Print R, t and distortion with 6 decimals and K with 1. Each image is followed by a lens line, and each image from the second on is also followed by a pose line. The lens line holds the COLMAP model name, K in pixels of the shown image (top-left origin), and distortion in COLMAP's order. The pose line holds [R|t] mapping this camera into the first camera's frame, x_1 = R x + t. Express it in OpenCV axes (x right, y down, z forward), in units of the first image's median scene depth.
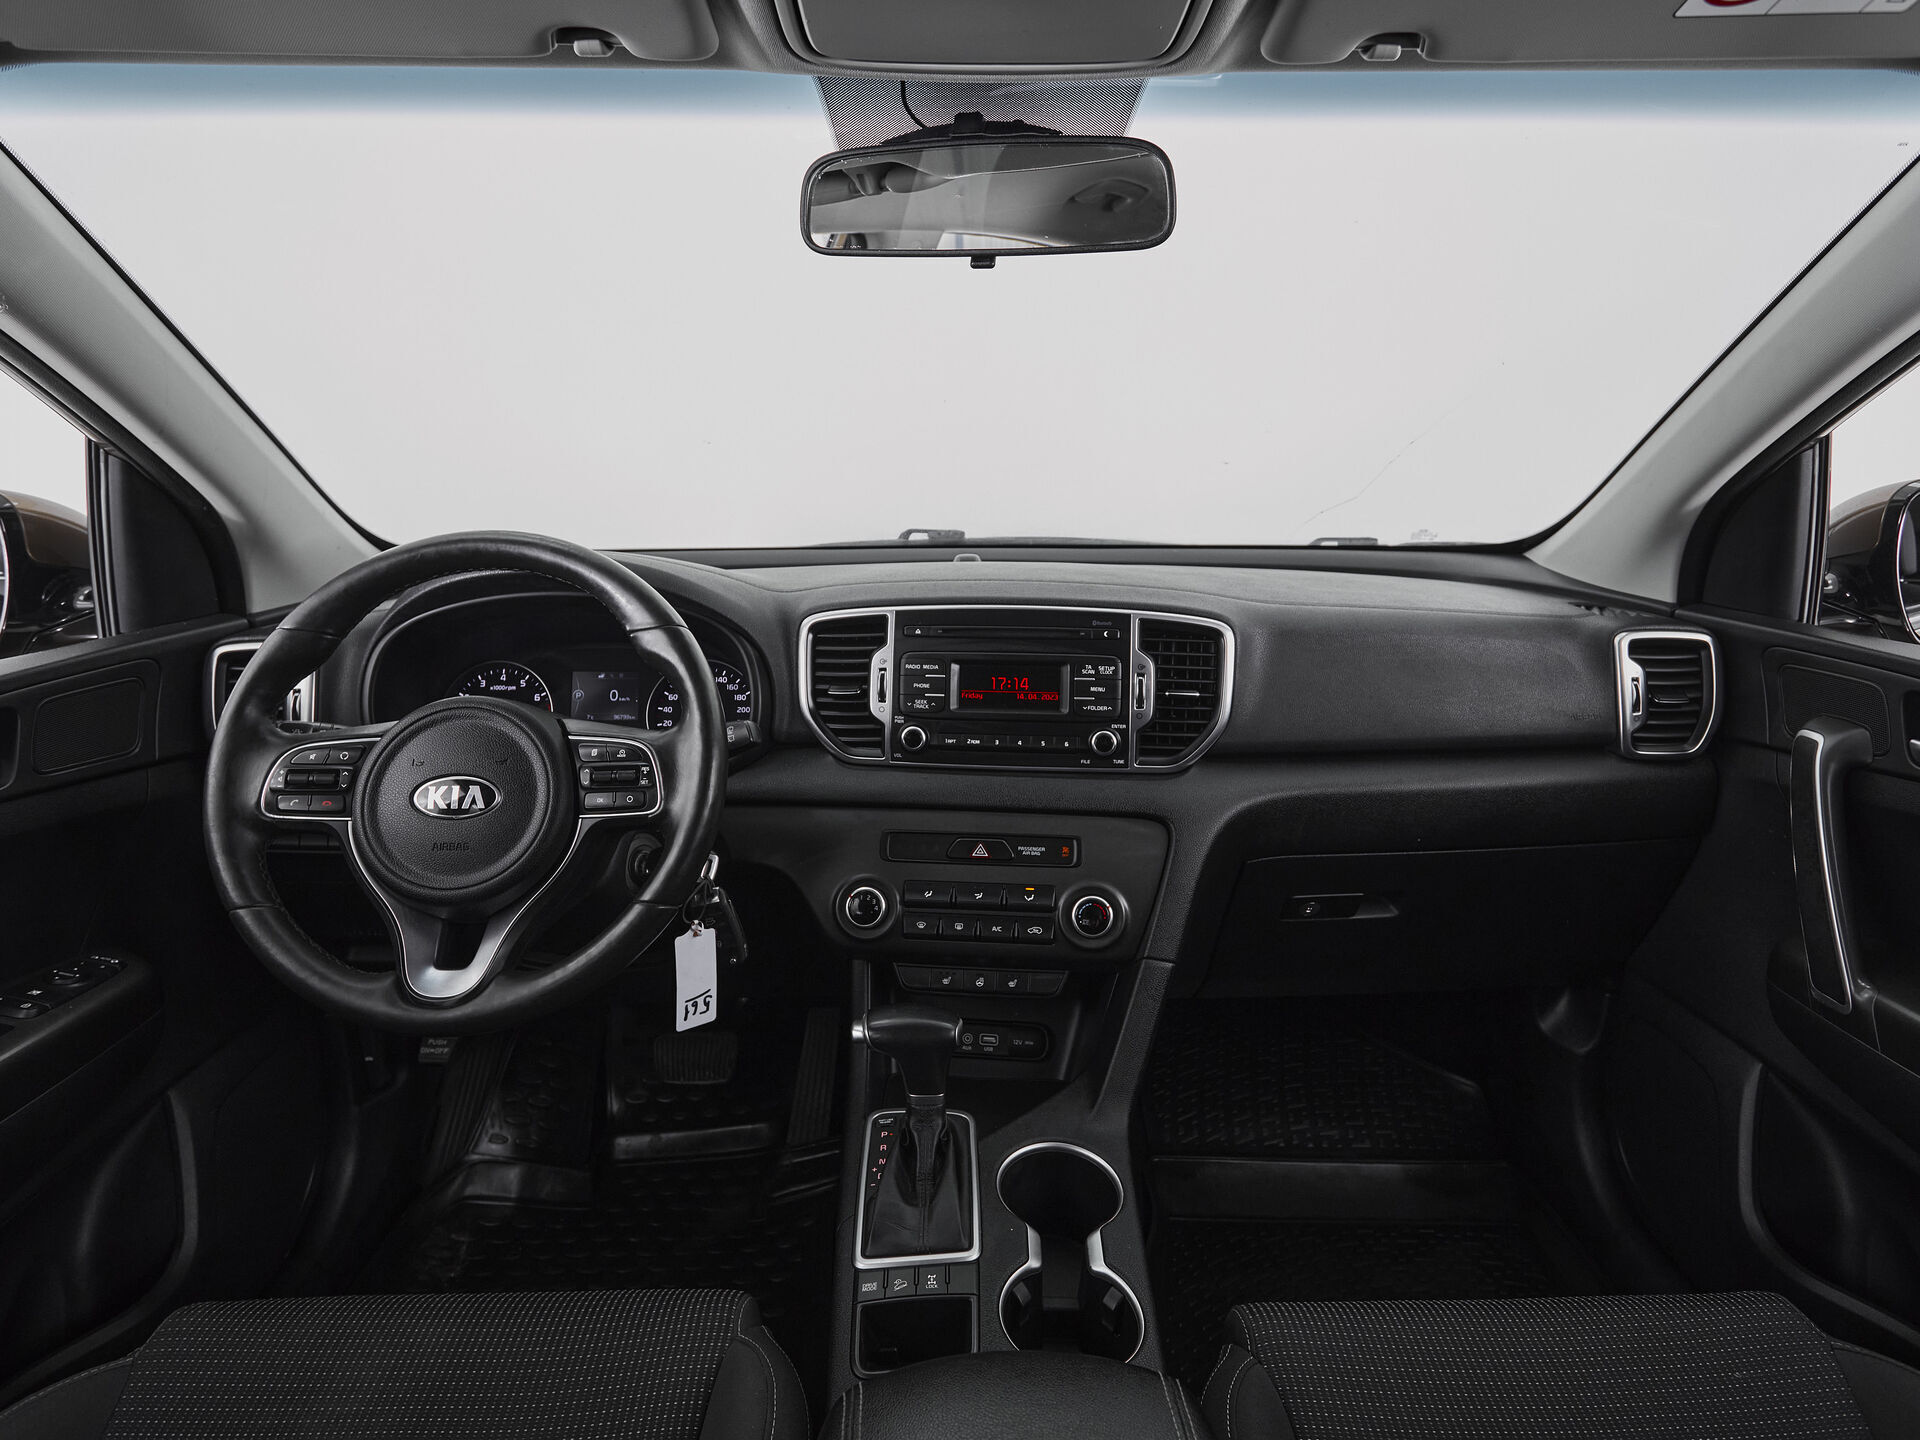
lens RADIAL K [[1045.8, 0, 966.5], [0, 1045.8, 718.5], [0, 0, 1]] dist [-0.004103, -0.002182]
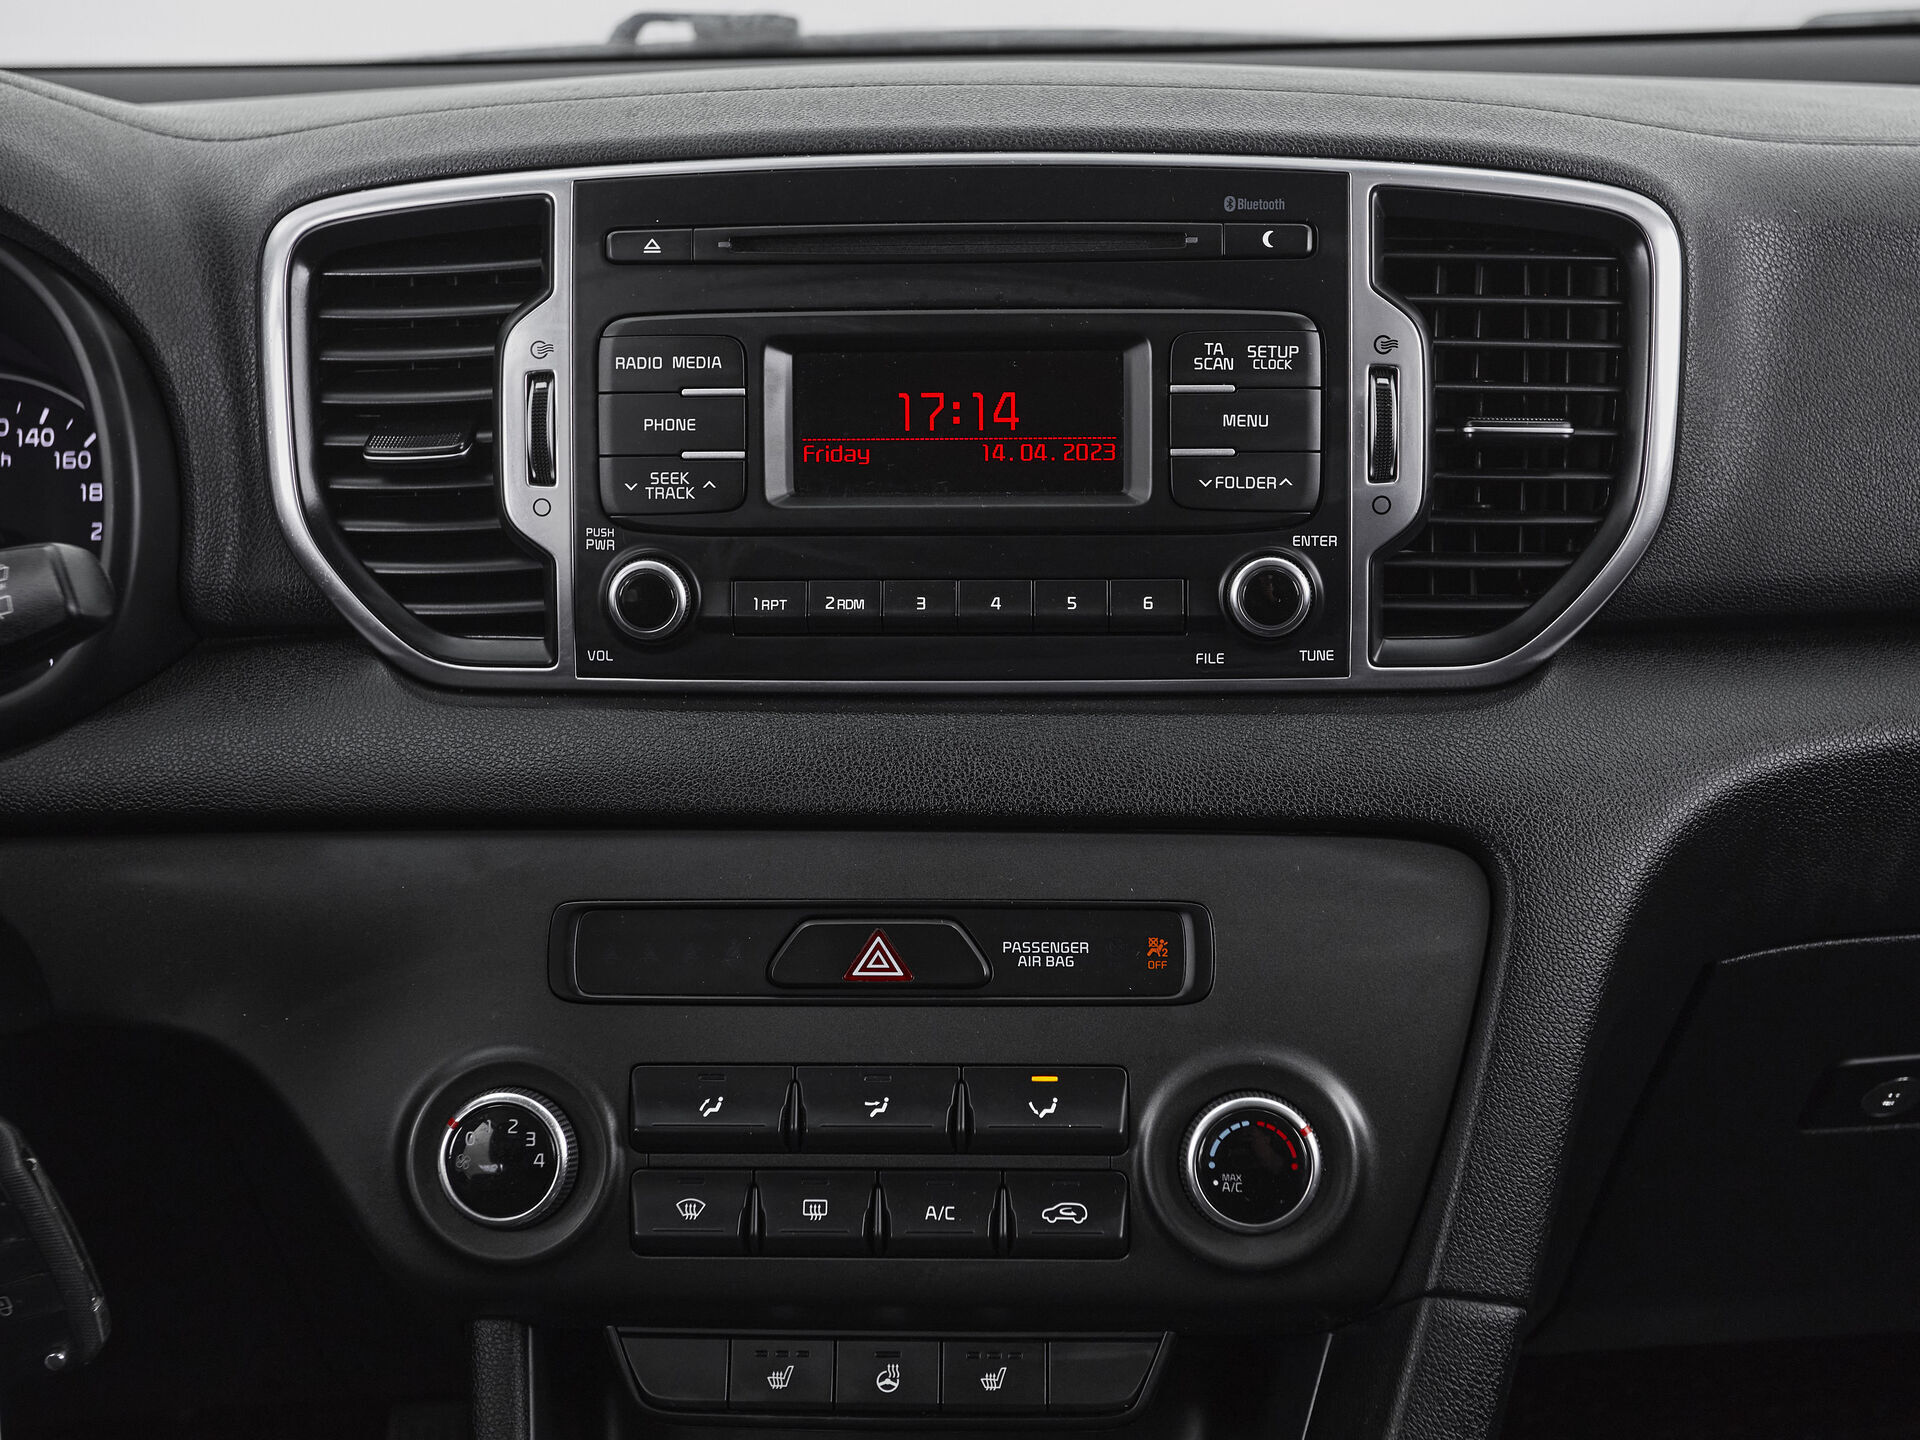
lens RADIAL K [[2434.4, 0, 950.9], [0, 2434.4, 722.9], [0, 0, 1]] dist [0.028729, 0.000000]
pose [[0.998286, -0.029609, 0.050475, 0.000603], [0.027072, 0.998371, 0.050228, 0.022328], [-0.051880, -0.048775, 0.997462, 0.289912]]
